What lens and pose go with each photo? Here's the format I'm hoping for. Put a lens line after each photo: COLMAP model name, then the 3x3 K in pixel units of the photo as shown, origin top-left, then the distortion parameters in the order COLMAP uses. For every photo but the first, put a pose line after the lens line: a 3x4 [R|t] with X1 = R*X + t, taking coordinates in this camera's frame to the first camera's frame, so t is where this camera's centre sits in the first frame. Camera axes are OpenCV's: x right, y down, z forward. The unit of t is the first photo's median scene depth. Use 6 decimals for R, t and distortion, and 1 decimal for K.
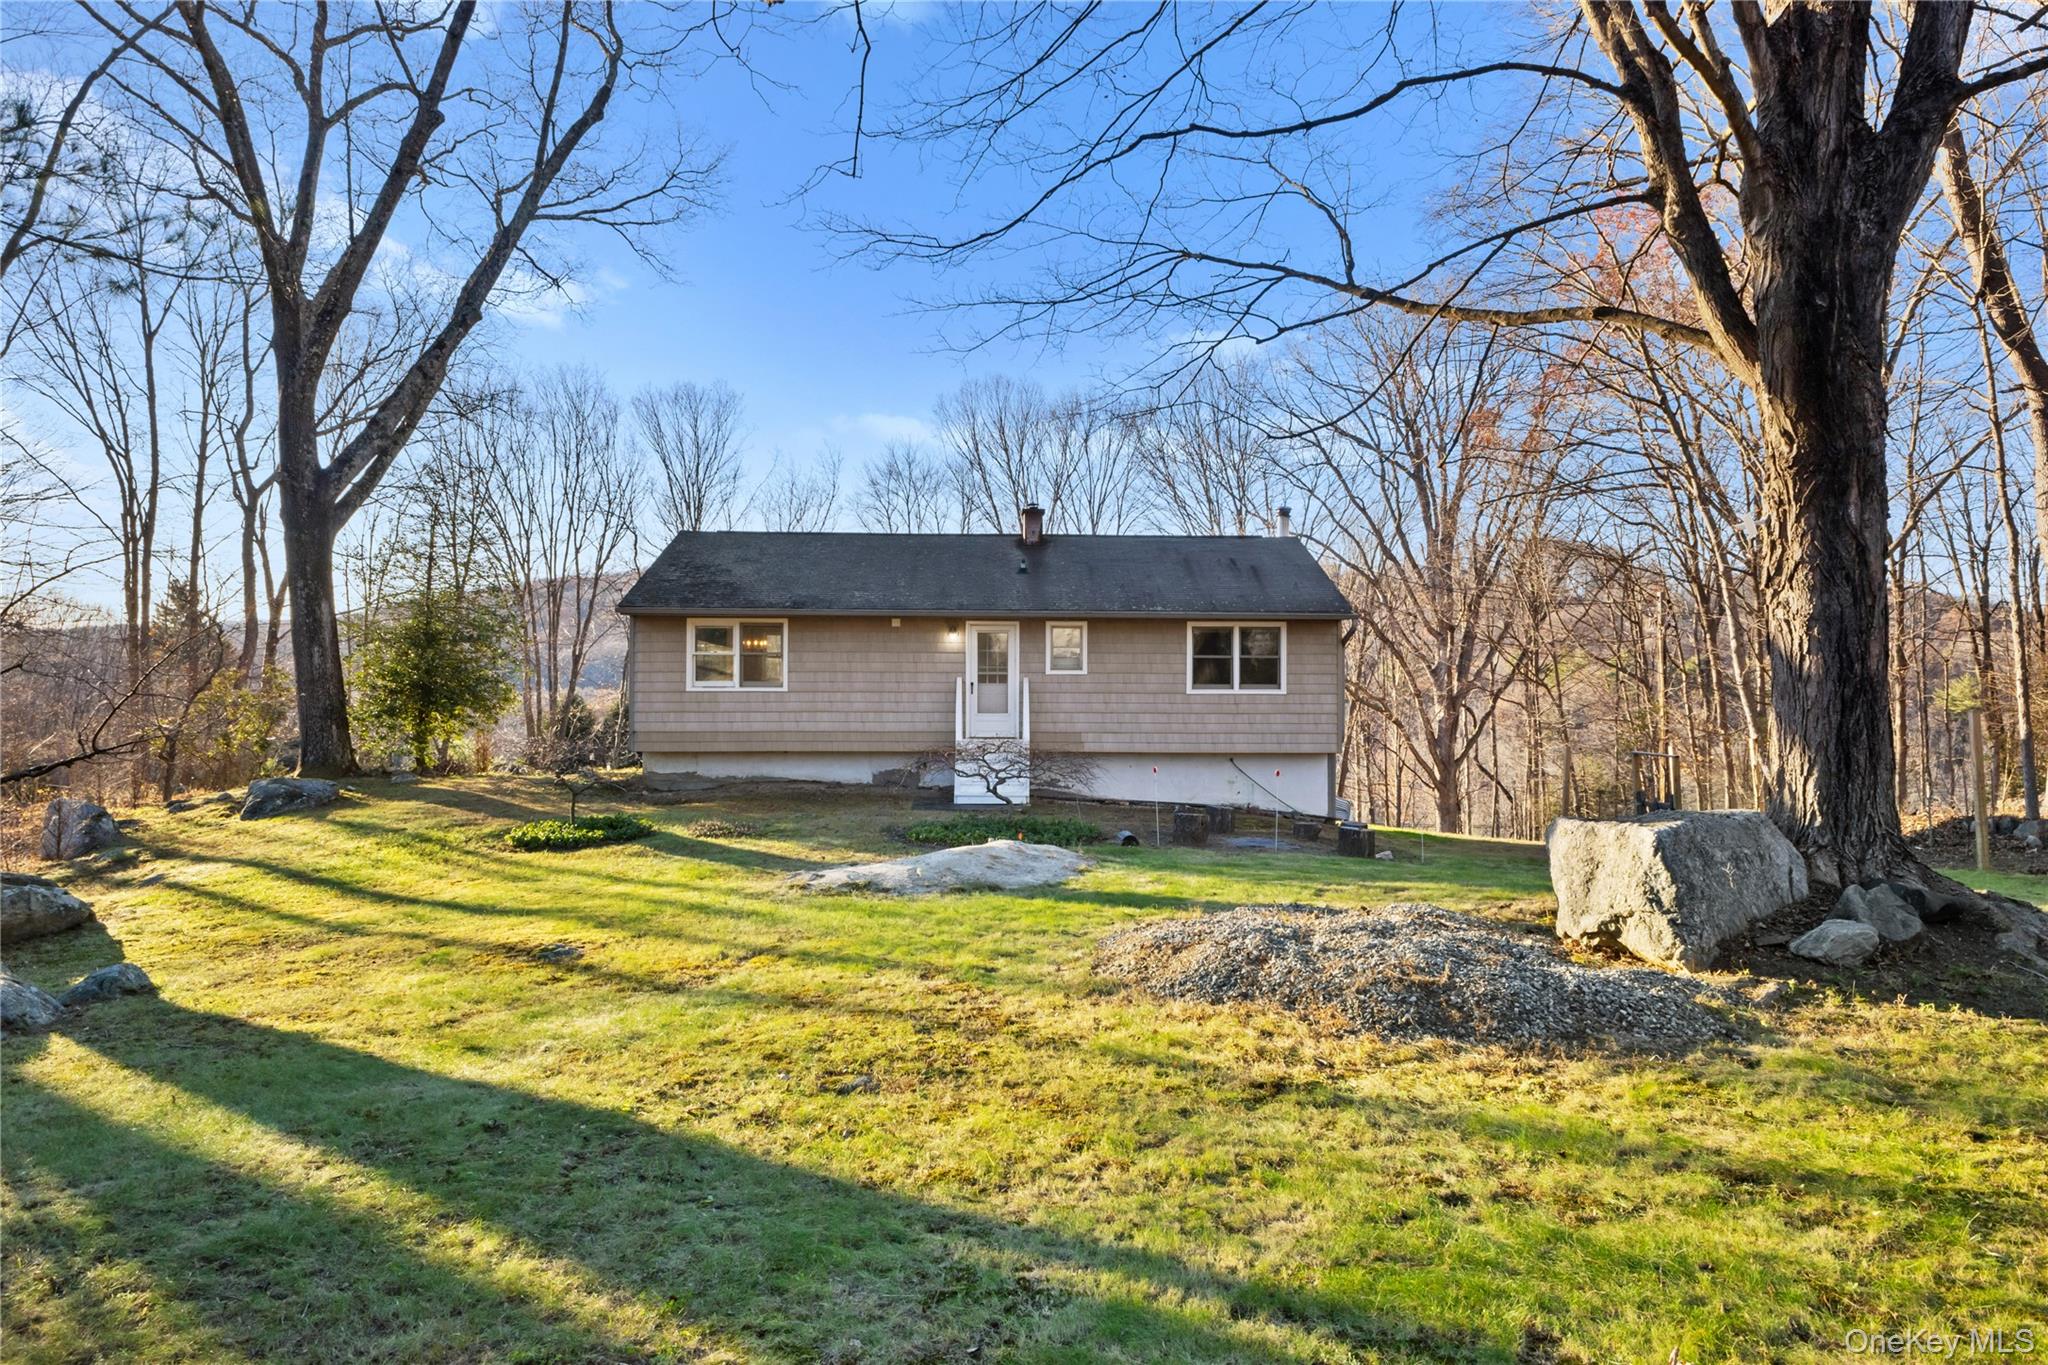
lens RADIAL K [[1233.2, 0, 1035.4], [0, 1233.2, 686.4], [0, 0, 1]] dist [-0.004677, -0.001841]
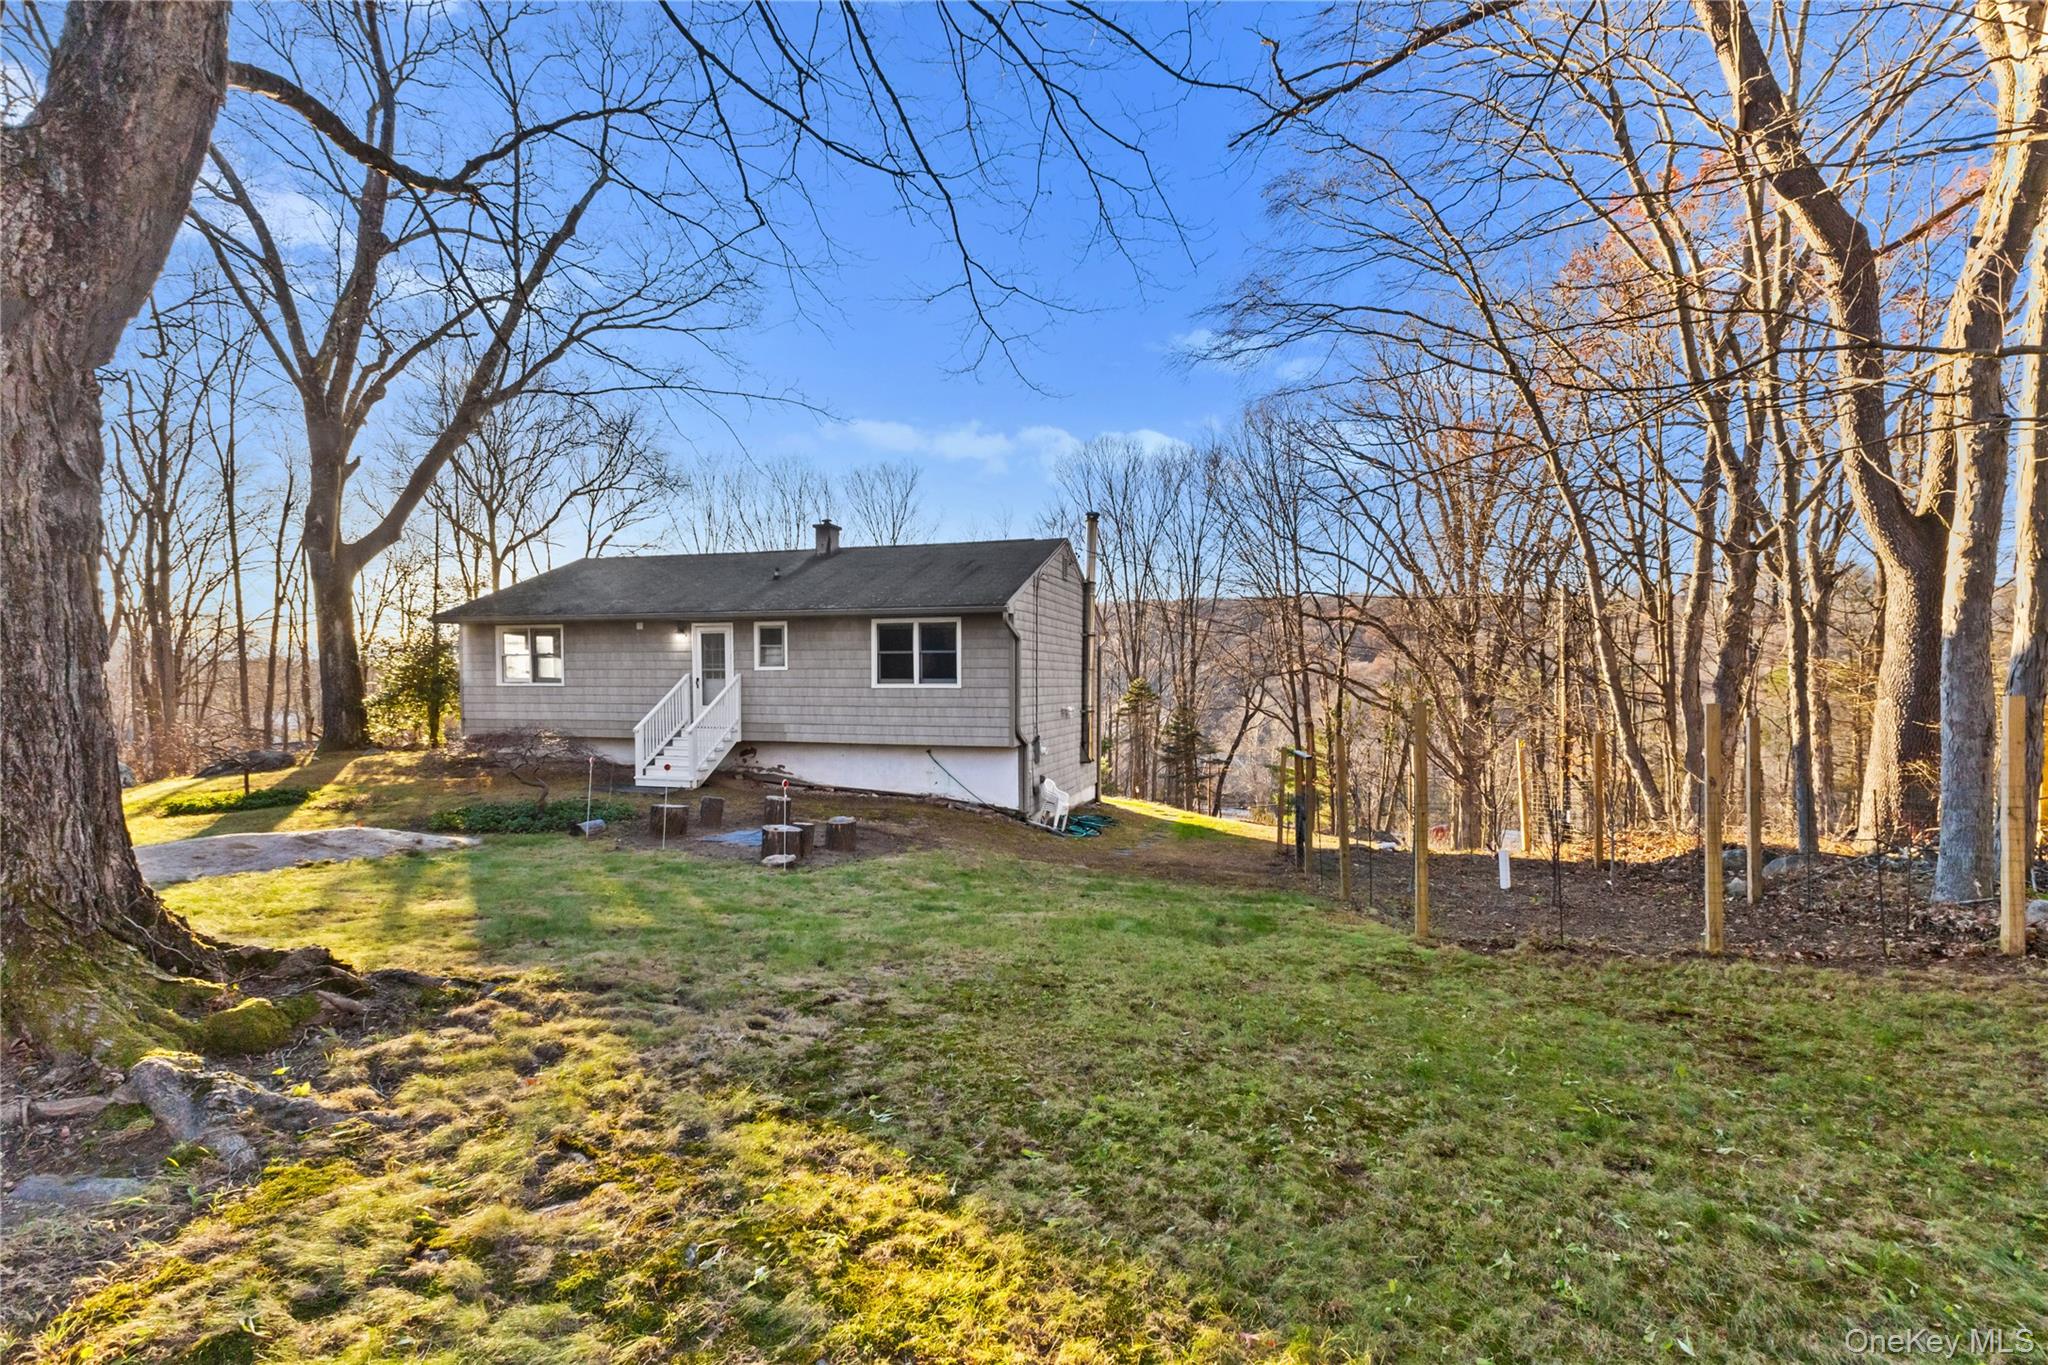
lens RADIAL K [[929.1, 0, 1018.3], [0, 929.1, 681.1], [0, 0, 1]] dist [0.023864, 0.000210]
pose [[0.957984, -0.002998, -0.286807, 0.479454], [0.000024, 0.999946, -0.010370, 0.008386], [0.286823, 0.009927, 0.957932, 0.279562]]
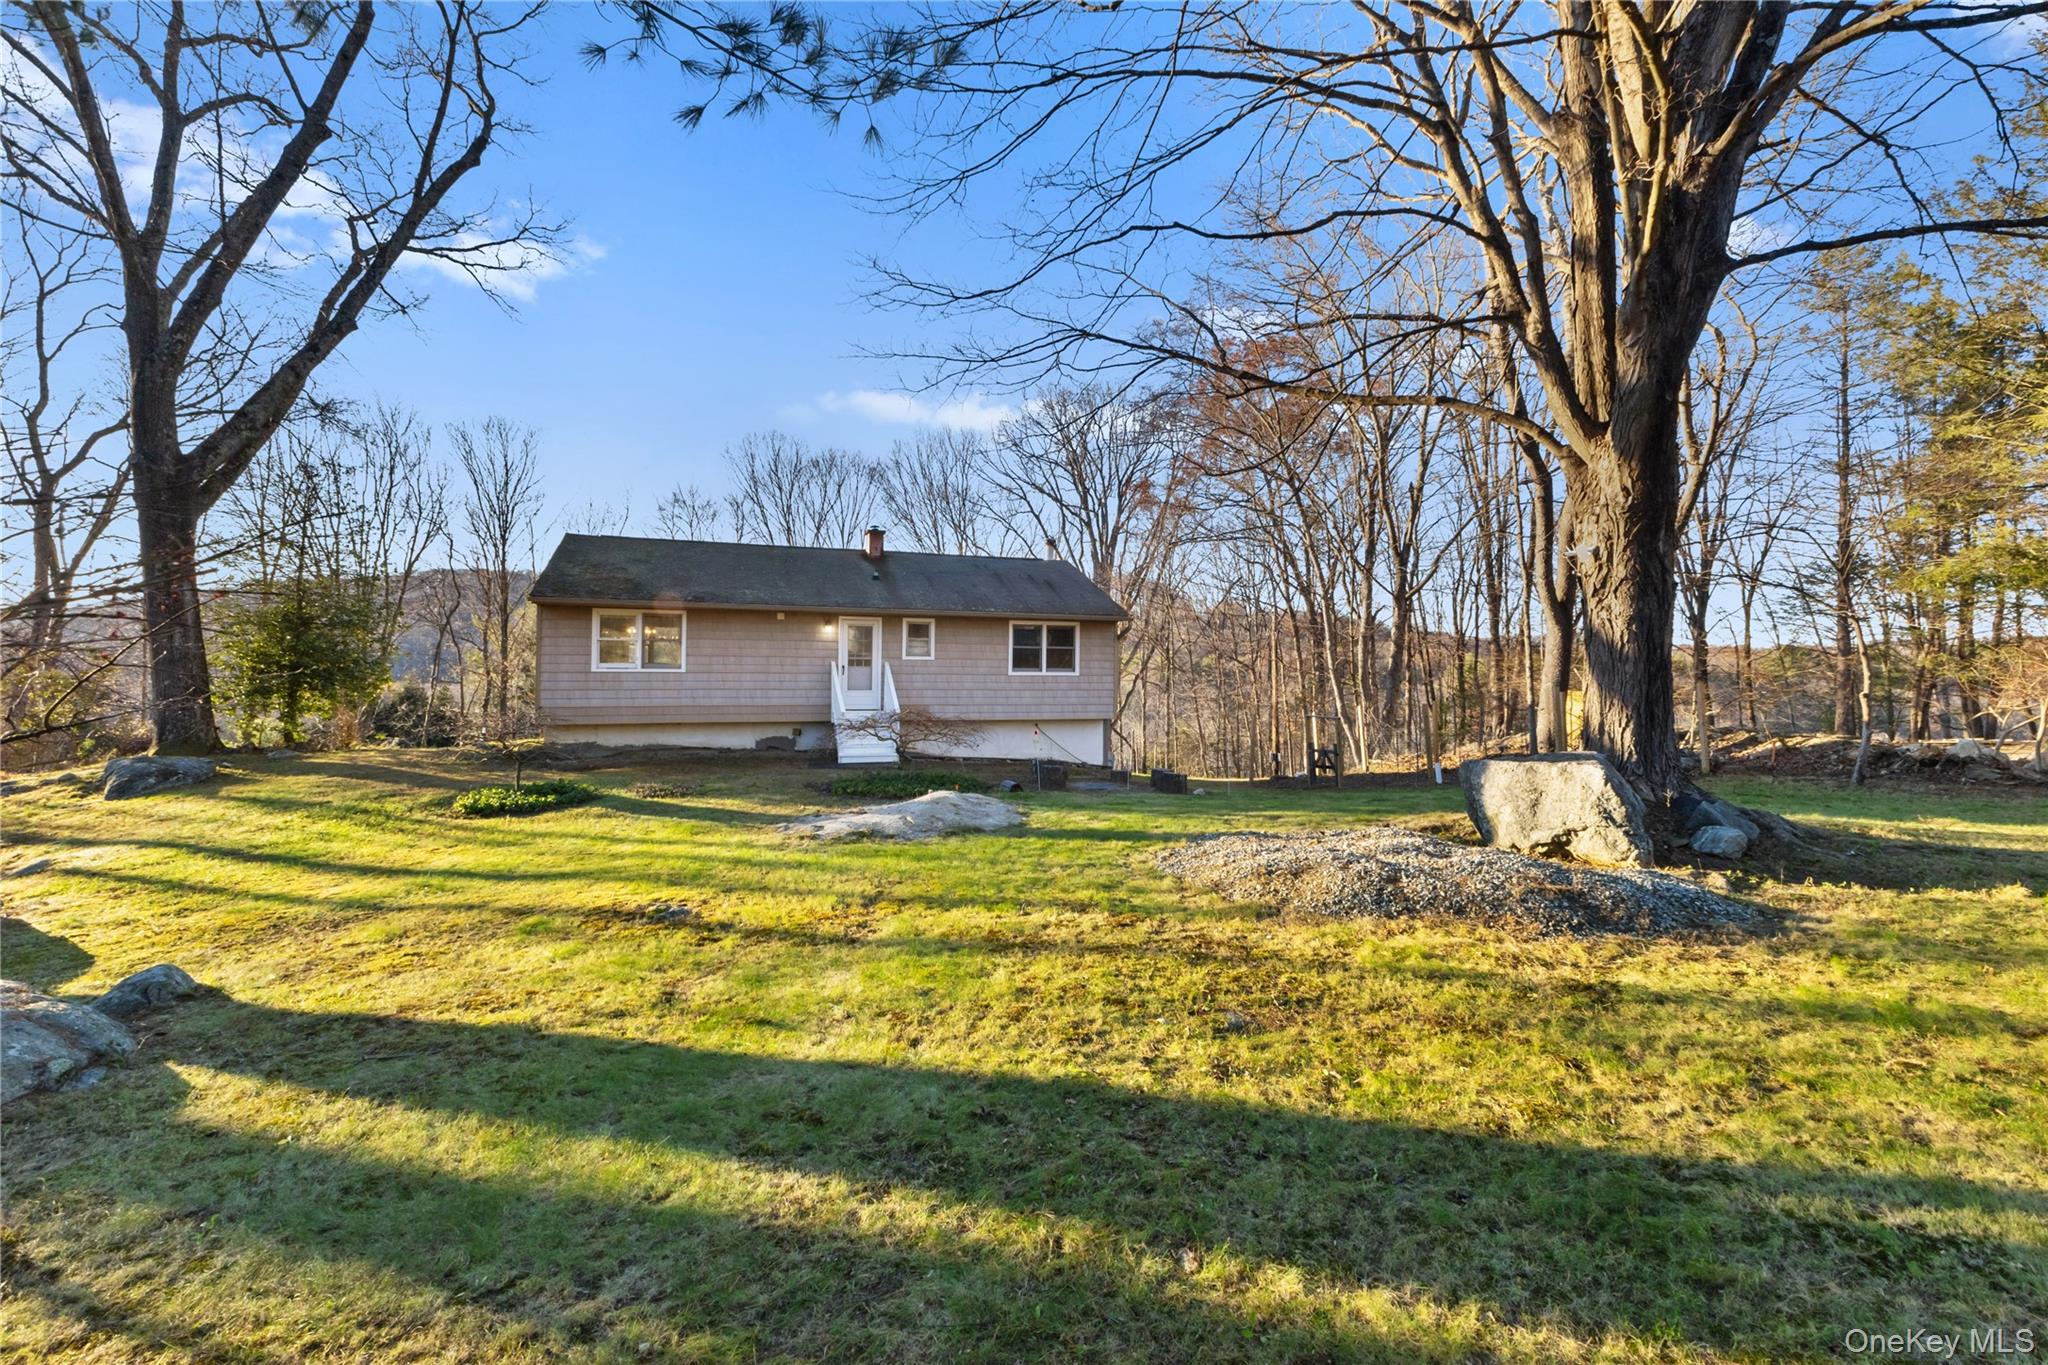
lens RADIAL K [[892.6, 0, 1019.7], [0, 892.6, 671.7], [0, 0, 1]] dist [0.016238, -0.005635]
pose [[0.955092, 0.003276, 0.296292, -0.152298], [-0.002540, 0.999993, -0.002867, 0.005239], [-0.296299, 0.001986, 0.955093, 0.083875]]
